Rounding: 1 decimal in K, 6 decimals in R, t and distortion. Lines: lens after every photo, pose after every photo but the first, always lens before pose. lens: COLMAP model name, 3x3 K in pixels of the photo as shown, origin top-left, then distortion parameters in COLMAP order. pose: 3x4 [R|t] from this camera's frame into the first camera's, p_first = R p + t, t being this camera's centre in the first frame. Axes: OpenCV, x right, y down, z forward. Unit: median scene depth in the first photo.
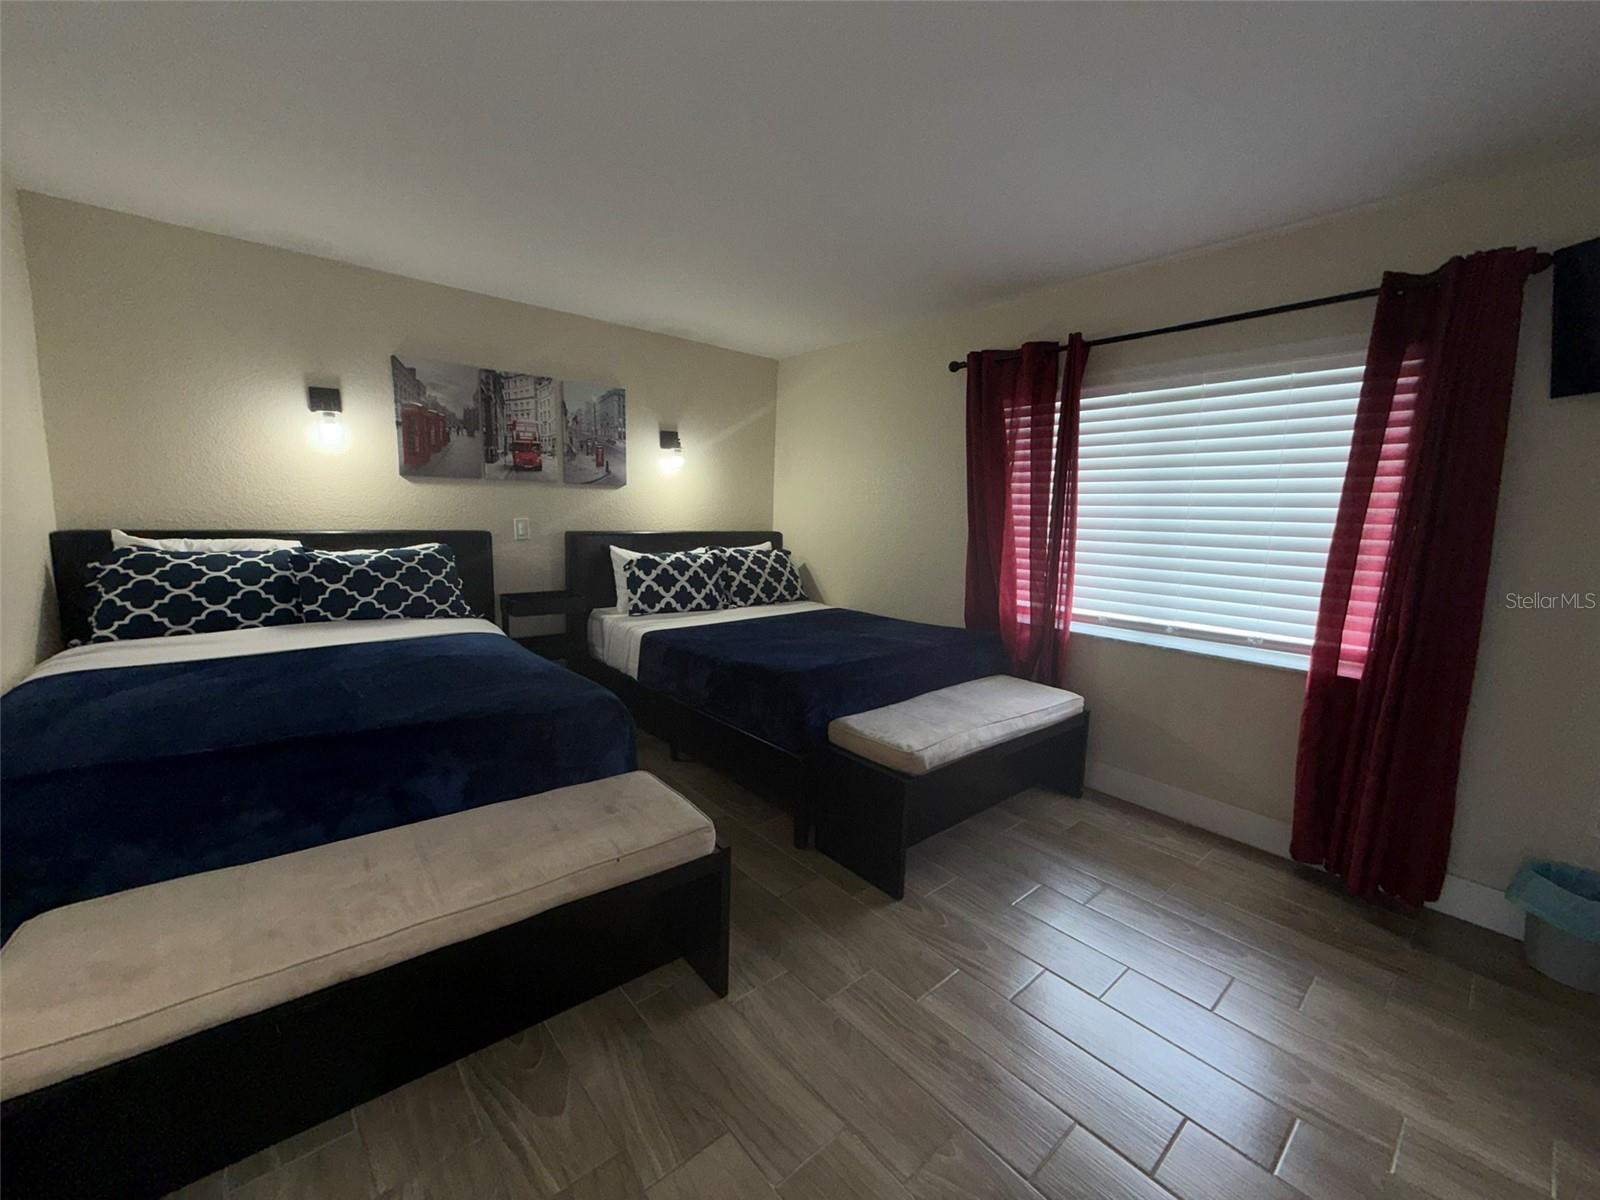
lens RADIAL K [[637.3, 0, 794.5], [0, 637.3, 599.9], [0, 0, 1]] dist [0.000404, 0.000401]
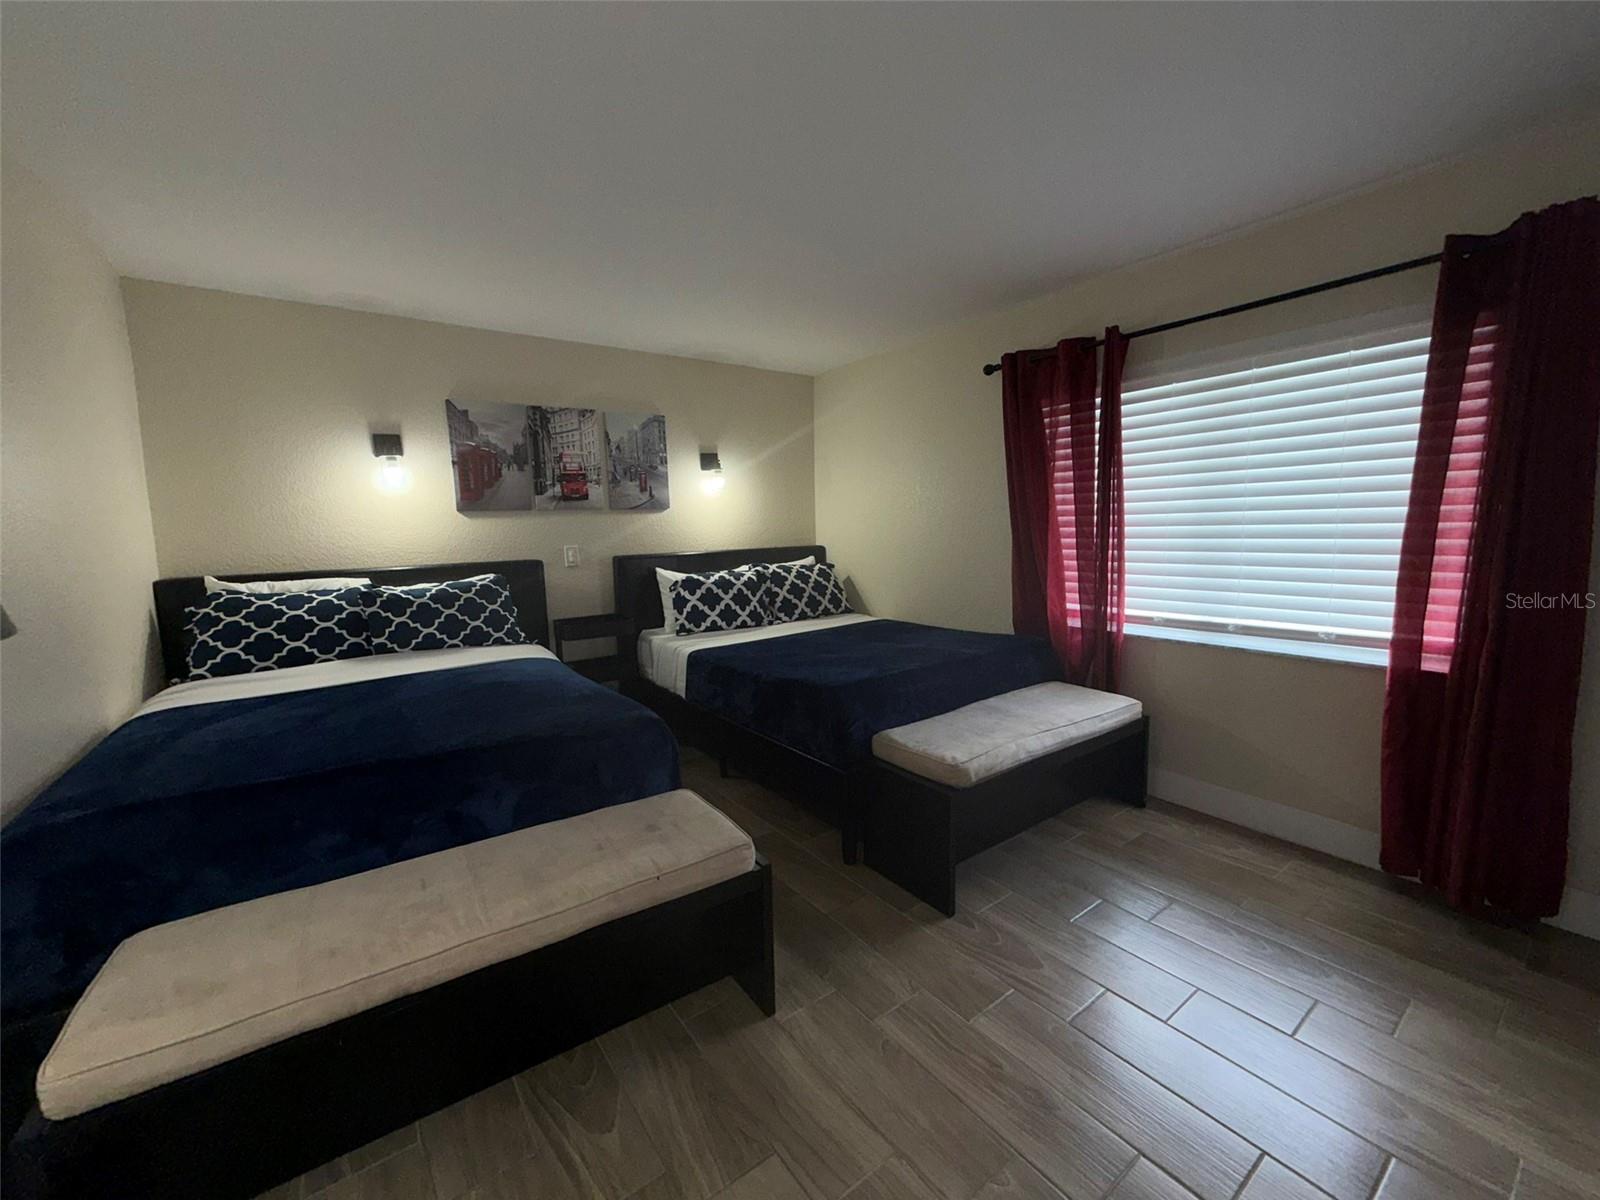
lens RADIAL K [[637.3, 0, 794.5], [0, 637.3, 599.9], [0, 0, 1]] dist [0.000404, 0.000401]
pose [[0.995438, -0.045010, -0.084123, 0.022606], [0.043267, 0.998812, -0.022438, -0.001564], [0.085033, 0.018696, 0.996203, -0.001066]]
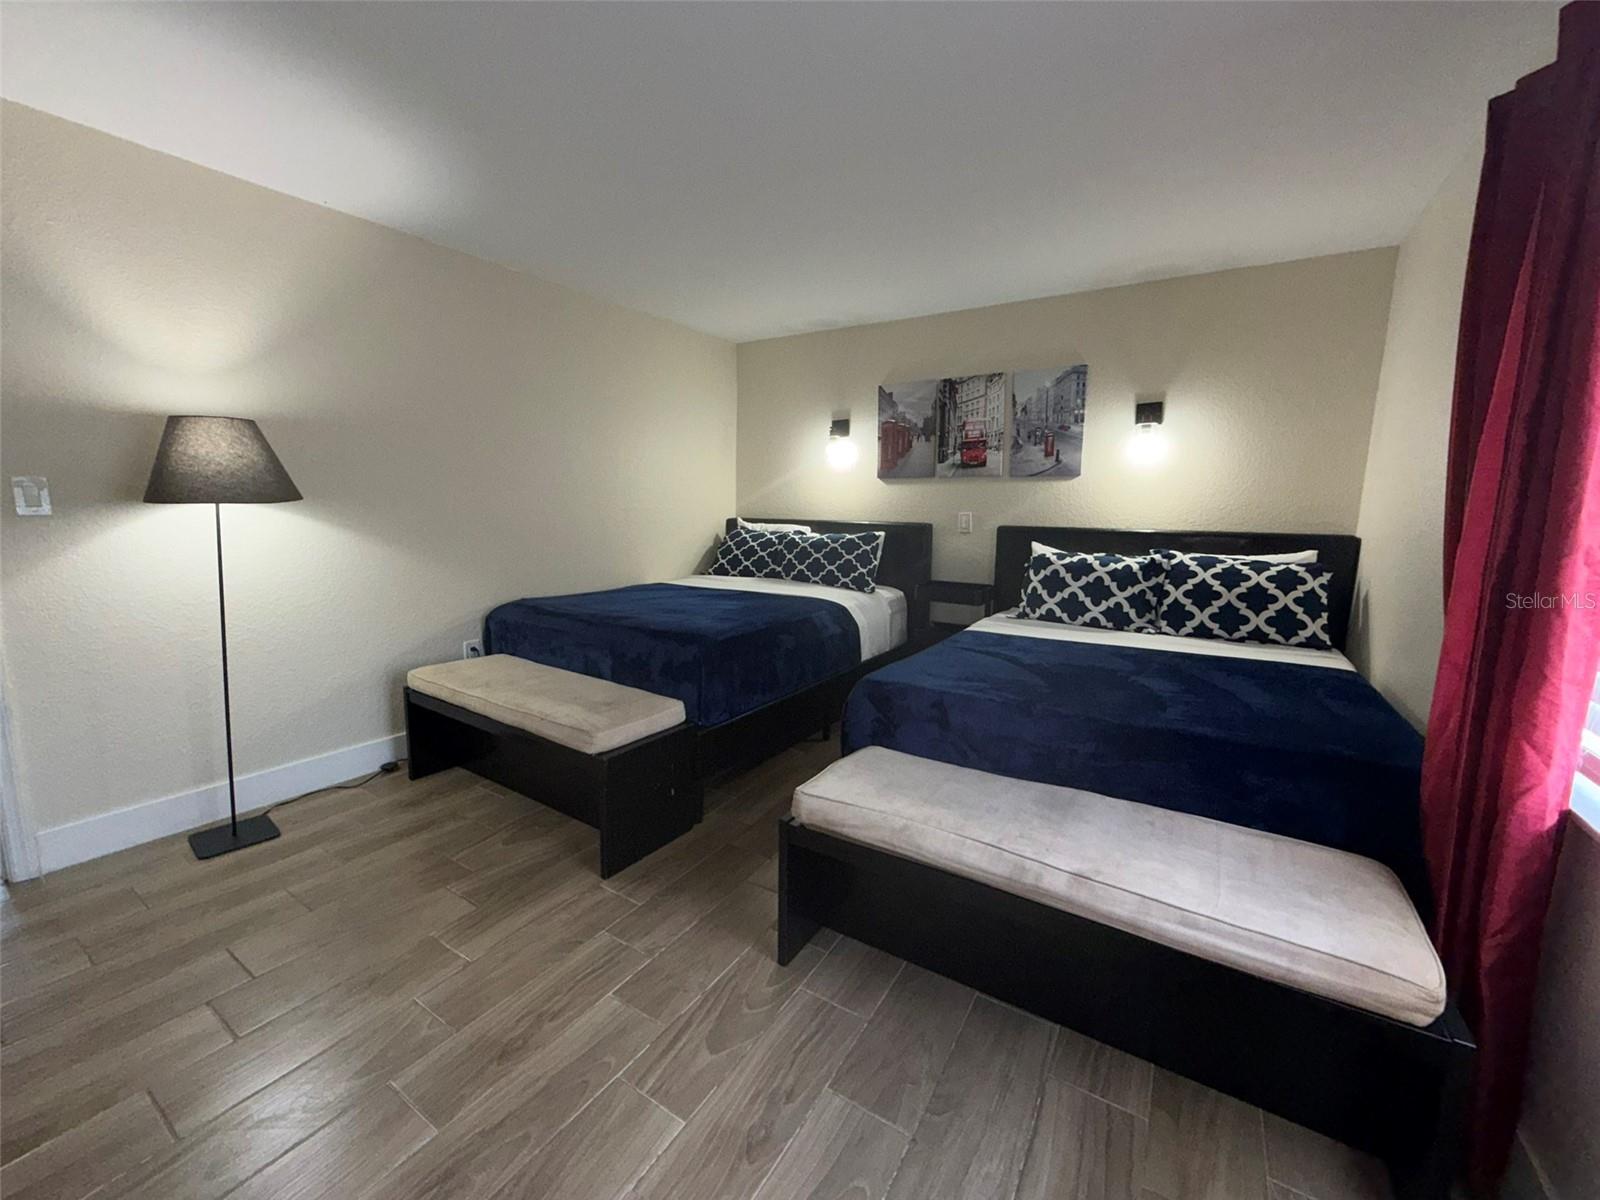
lens RADIAL K [[637.3, 0, 794.5], [0, 637.3, 599.9], [0, 0, 1]] dist [0.000404, 0.000401]
pose [[0.298505, 0.119394, -0.946911, 0.678067], [-0.135614, 0.987384, 0.081746, -0.042691], [0.944724, 0.104013, 0.310931, 0.549661]]
